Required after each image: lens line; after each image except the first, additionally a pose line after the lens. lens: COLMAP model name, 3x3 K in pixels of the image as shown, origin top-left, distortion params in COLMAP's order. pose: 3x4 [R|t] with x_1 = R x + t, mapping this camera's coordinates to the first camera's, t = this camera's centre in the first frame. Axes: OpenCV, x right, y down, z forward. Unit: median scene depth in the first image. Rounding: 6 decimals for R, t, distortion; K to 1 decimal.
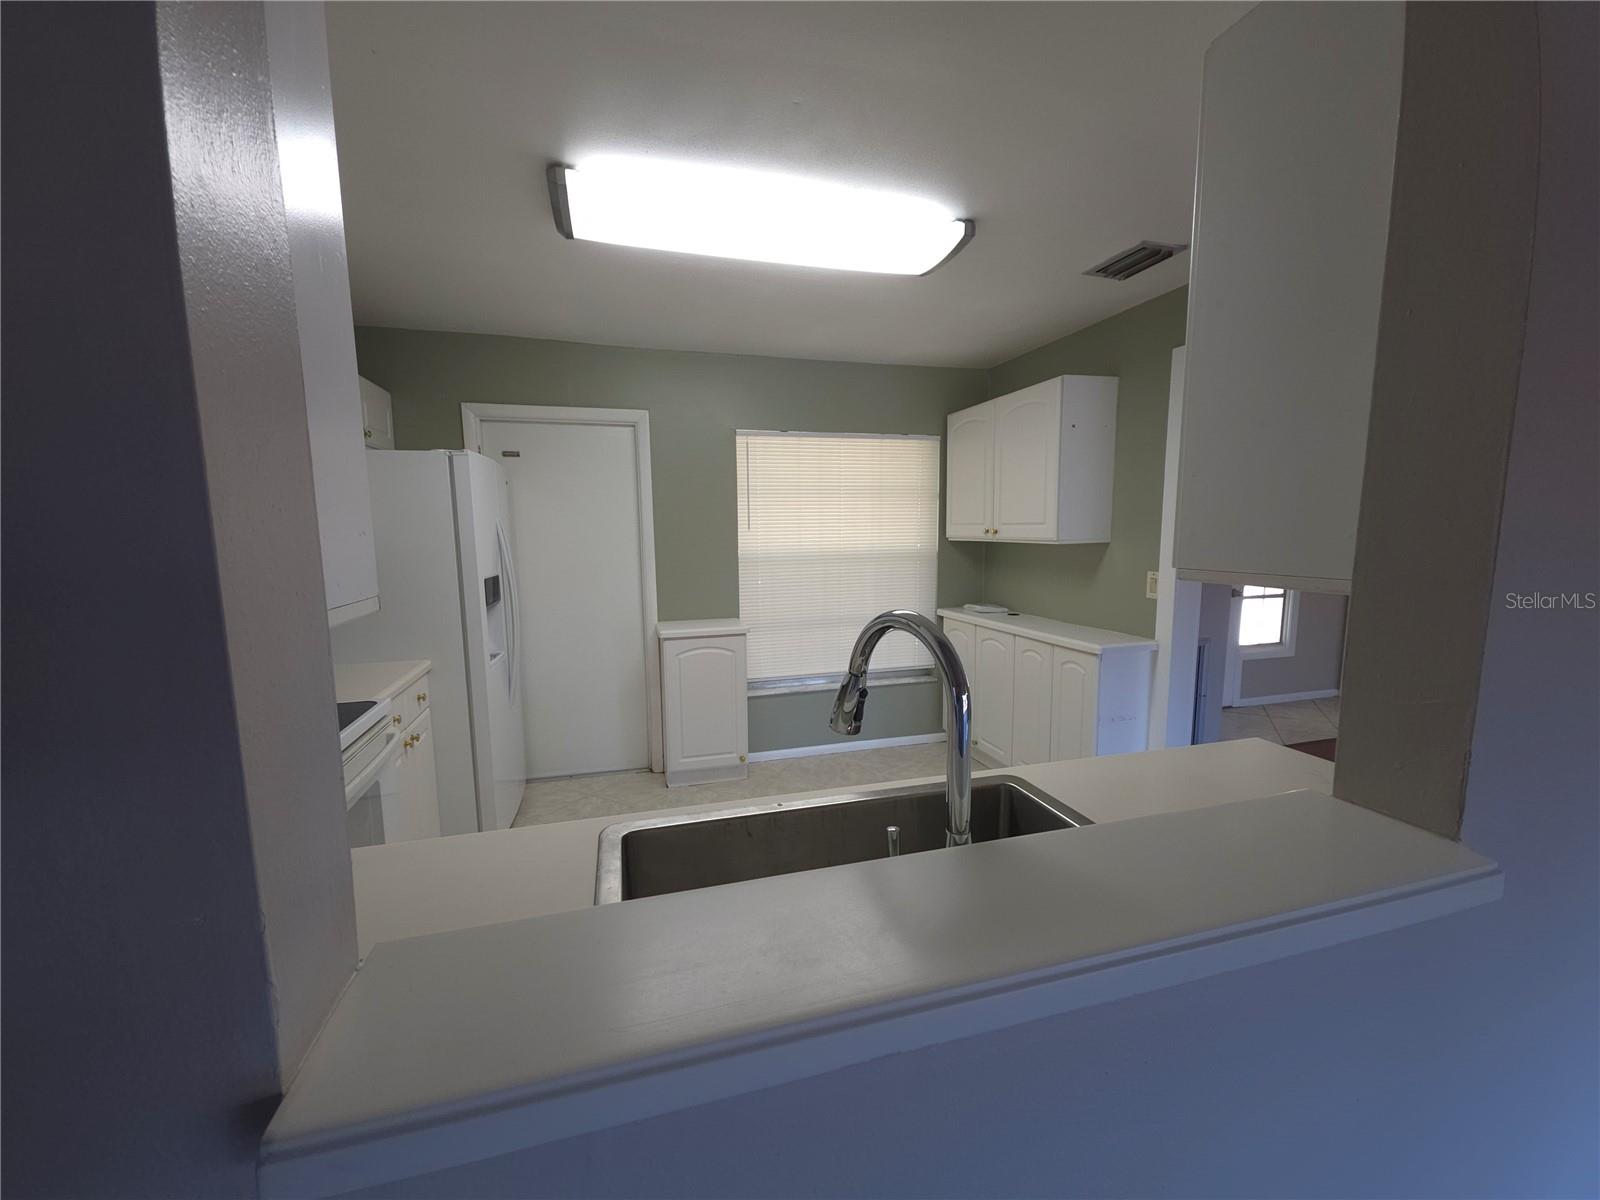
lens RADIAL K [[636.4, 0, 794.6], [0, 636.4, 606.7], [0, 0, 1]] dist [0.008041, -0.006591]
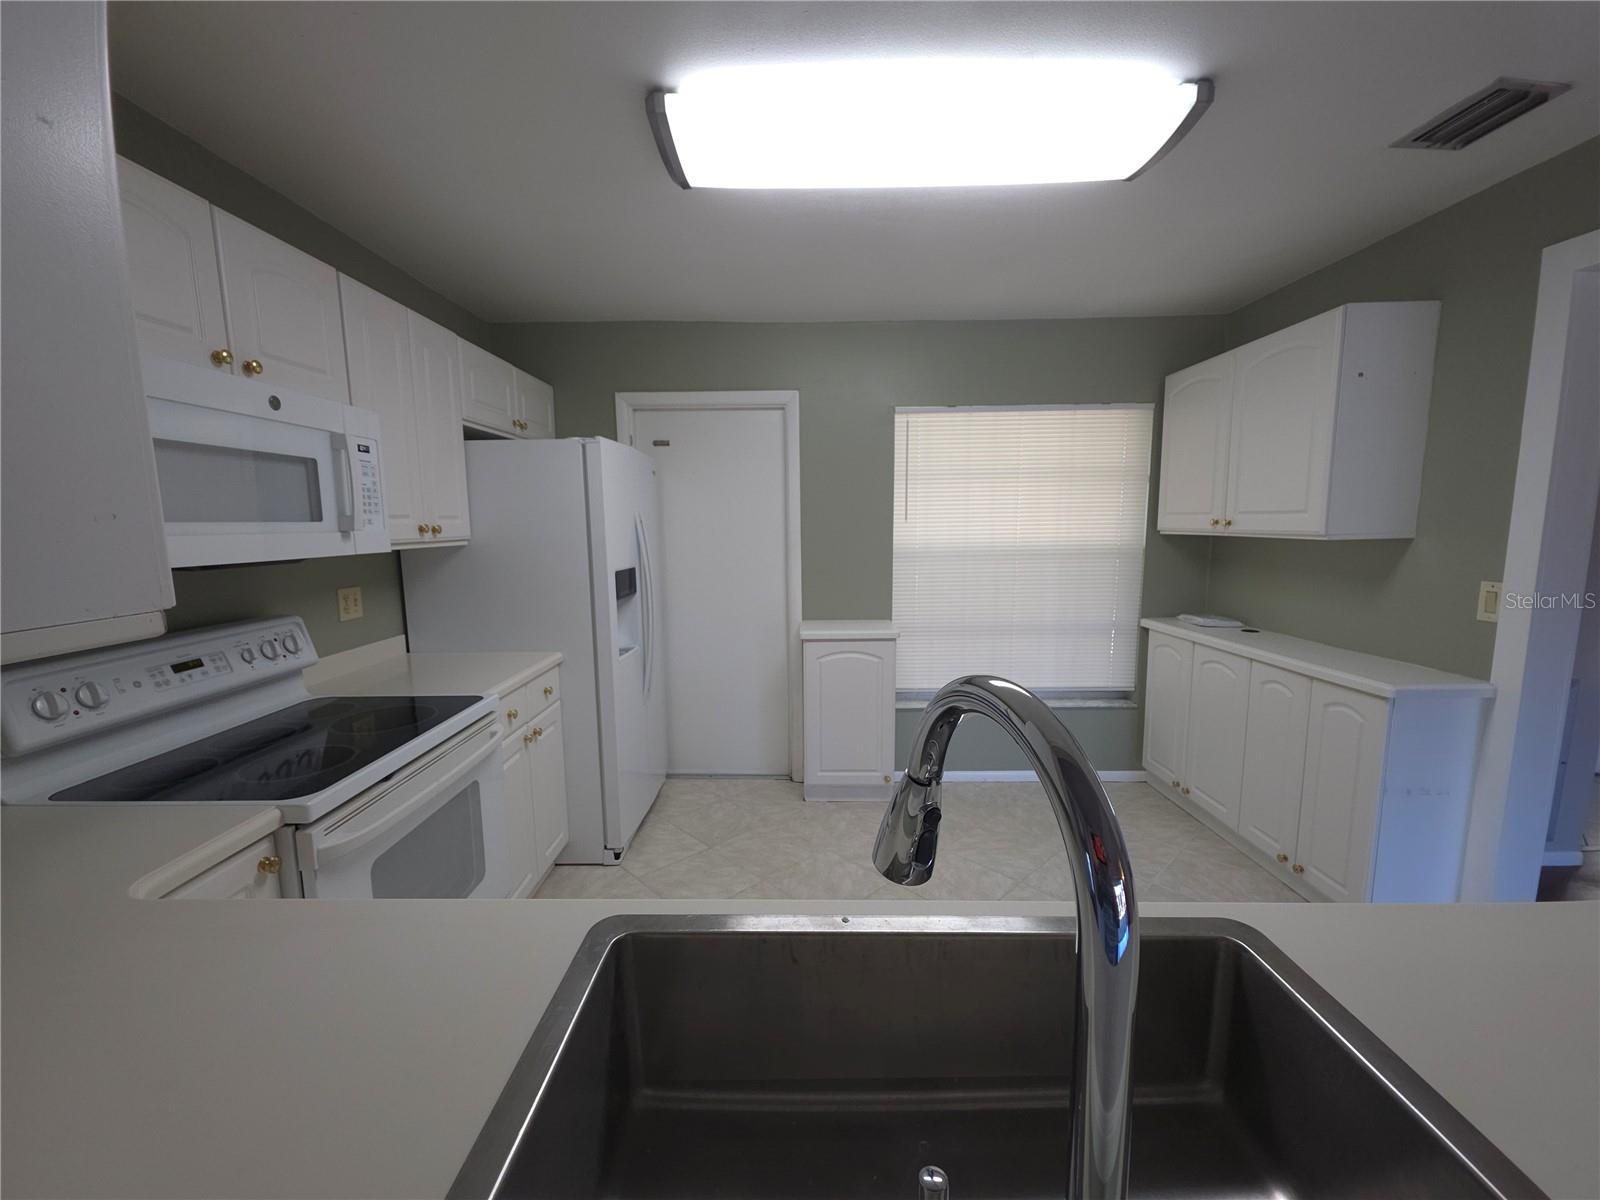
lens RADIAL K [[636.4, 0, 793.5], [0, 636.4, 608.0], [0, 0, 1]] dist [0.008041, -0.006591]
pose [[0.957804, 0.038512, -0.284829, 0.039446], [-0.034573, 0.999225, 0.018843, -0.012493], [0.285334, -0.008200, 0.958393, 0.122680]]
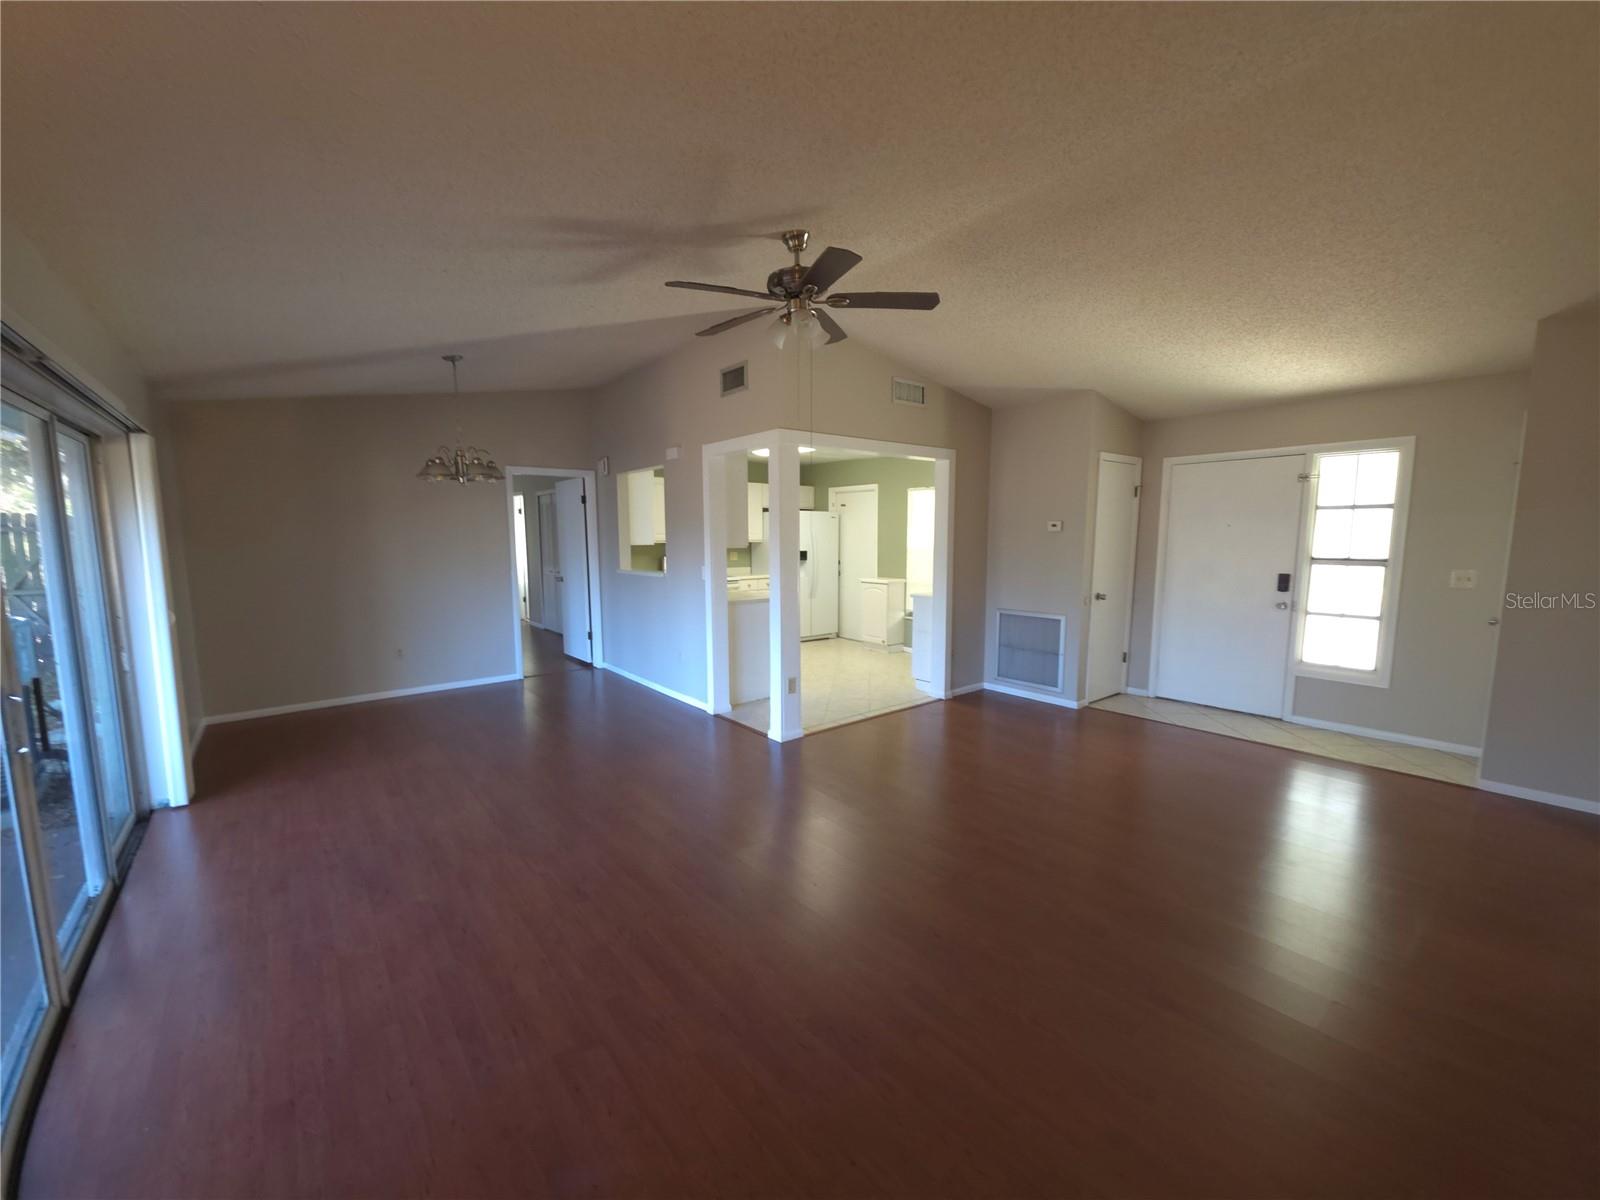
lens RADIAL K [[636.4, 0, 790.0], [0, 636.4, 606.5], [0, 0, 1]] dist [0.008041, -0.006591]
pose [[0.381385, 0.115470, -0.917176, 1.921890], [-0.116785, 0.990237, 0.076106, -0.007996], [0.917010, 0.078087, 0.391147, -0.162206]]
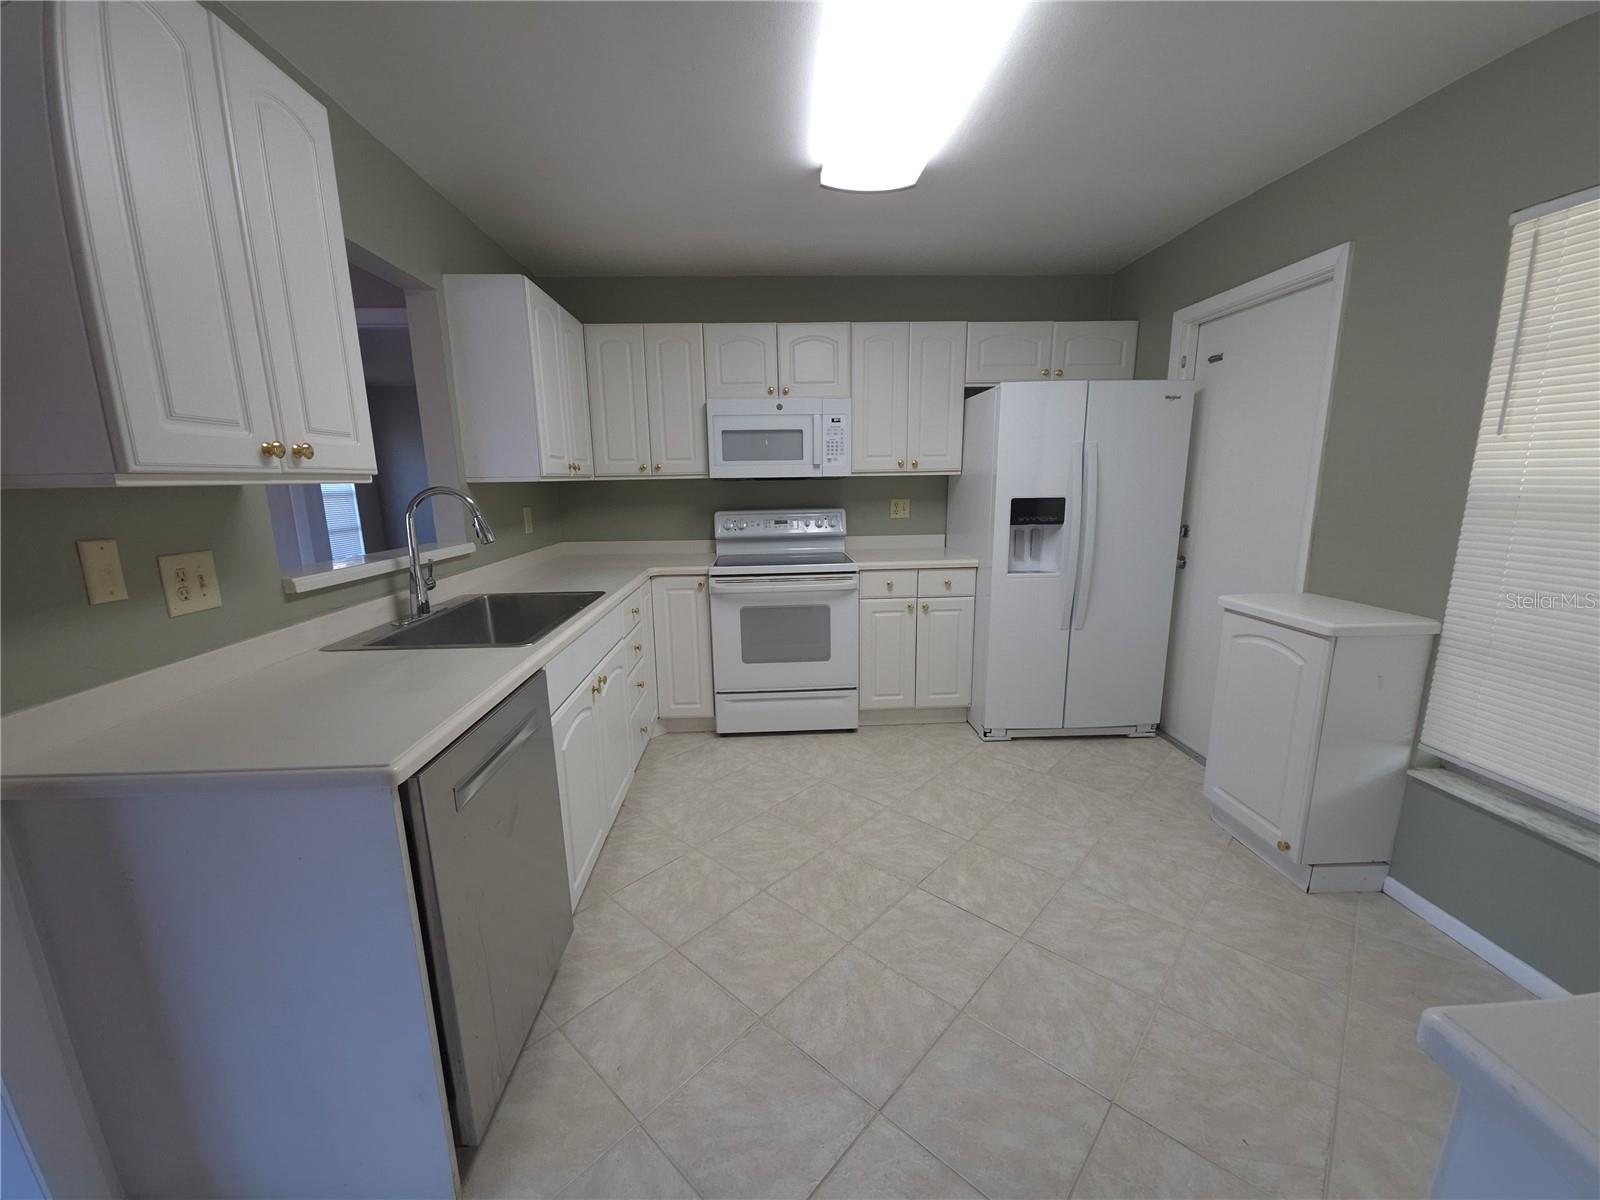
lens RADIAL K [[636.4, 0, 794.4], [0, 636.4, 608.3], [0, 0, 1]] dist [0.008041, -0.006591]
pose [[-0.231987, 0.204843, -0.950905, 0.568738], [-0.102335, 0.967010, 0.233279, -0.062611], [0.967321, 0.151429, -0.203371, 0.712226]]
